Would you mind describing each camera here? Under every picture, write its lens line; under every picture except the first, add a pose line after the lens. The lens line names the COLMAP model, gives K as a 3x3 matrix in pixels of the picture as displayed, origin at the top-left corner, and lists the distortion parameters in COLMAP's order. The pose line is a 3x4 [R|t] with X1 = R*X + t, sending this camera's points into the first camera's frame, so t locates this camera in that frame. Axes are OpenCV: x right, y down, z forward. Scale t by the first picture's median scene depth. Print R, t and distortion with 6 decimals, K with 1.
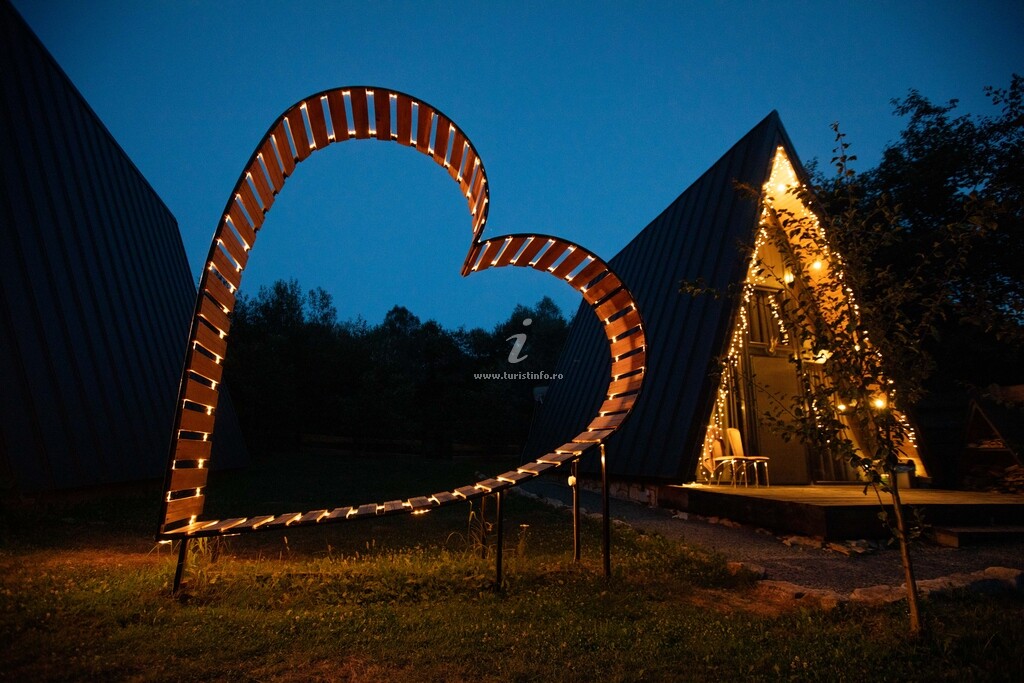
lens RADIAL K [[465.4, 0, 526.1], [0, 465.4, 341.6], [0, 0, 1]] dist [-0.018582, 0.000068]
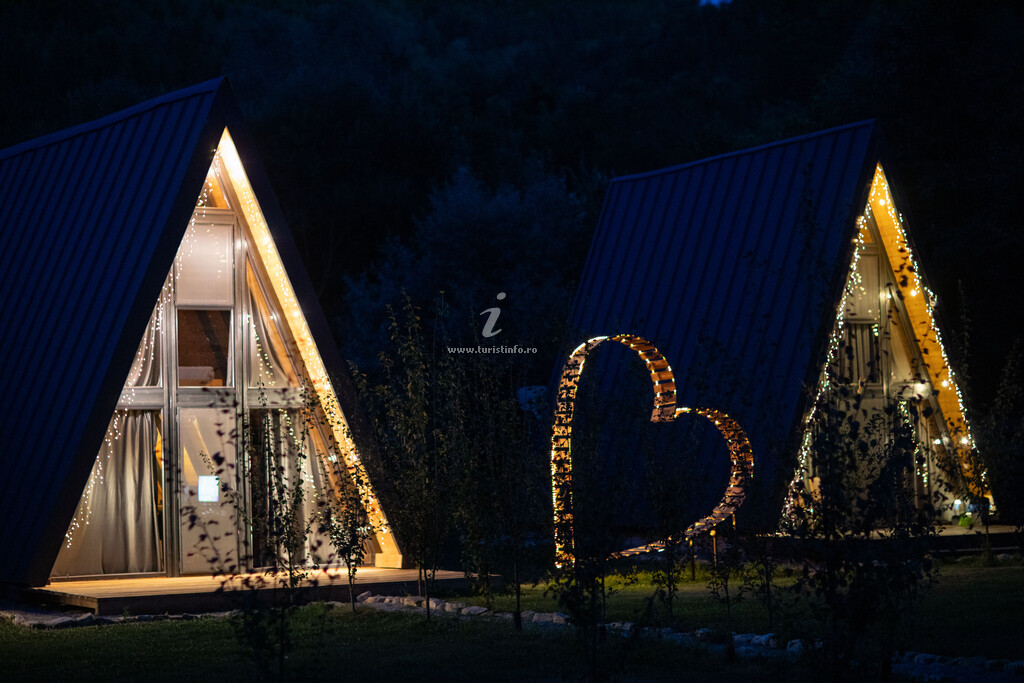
lens RADIAL K [[2443.7, 0, 512.0], [0, 2443.7, 341.5], [0, 0, 1]] dist [-0.157013, -0.121535]
pose [[0.974970, -0.038103, 0.219048, -1.600846], [-0.006215, 0.980150, 0.198161, -1.365369], [-0.222250, -0.194562, 0.955380, -4.588102]]
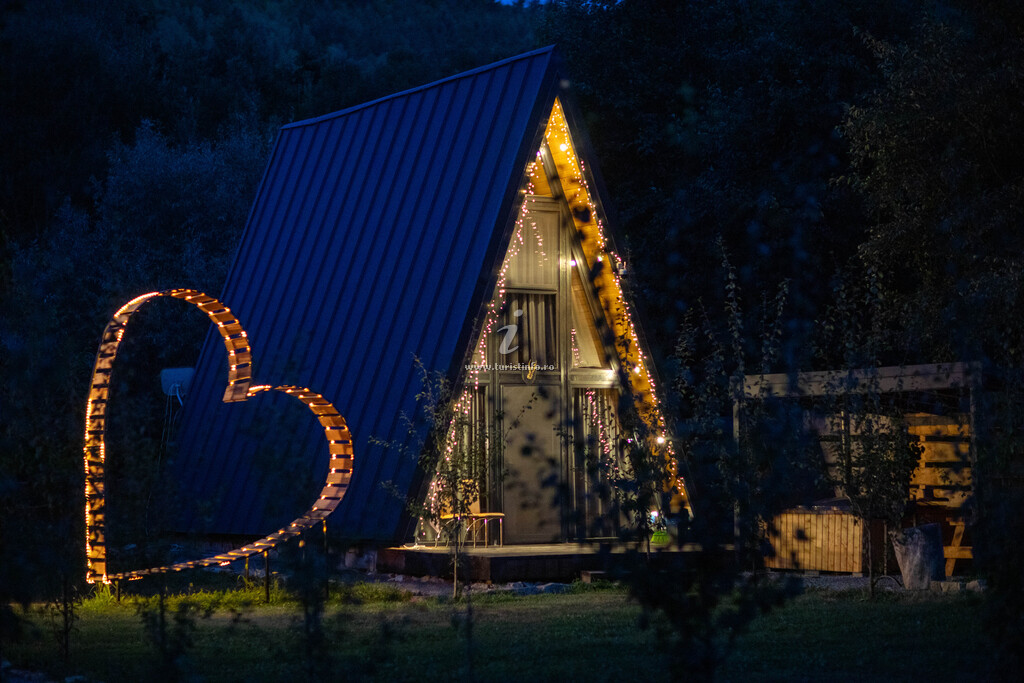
lens RADIAL K [[2443.7, 0, 512.0], [0, 2443.7, 341.5], [0, 0, 1]] dist [-0.157013, -0.121535]
pose [[0.963542, -0.013705, 0.267205, -0.760516], [-0.039223, 0.980662, 0.191736, -1.059748], [-0.264666, -0.195227, 0.944372, -3.665552]]
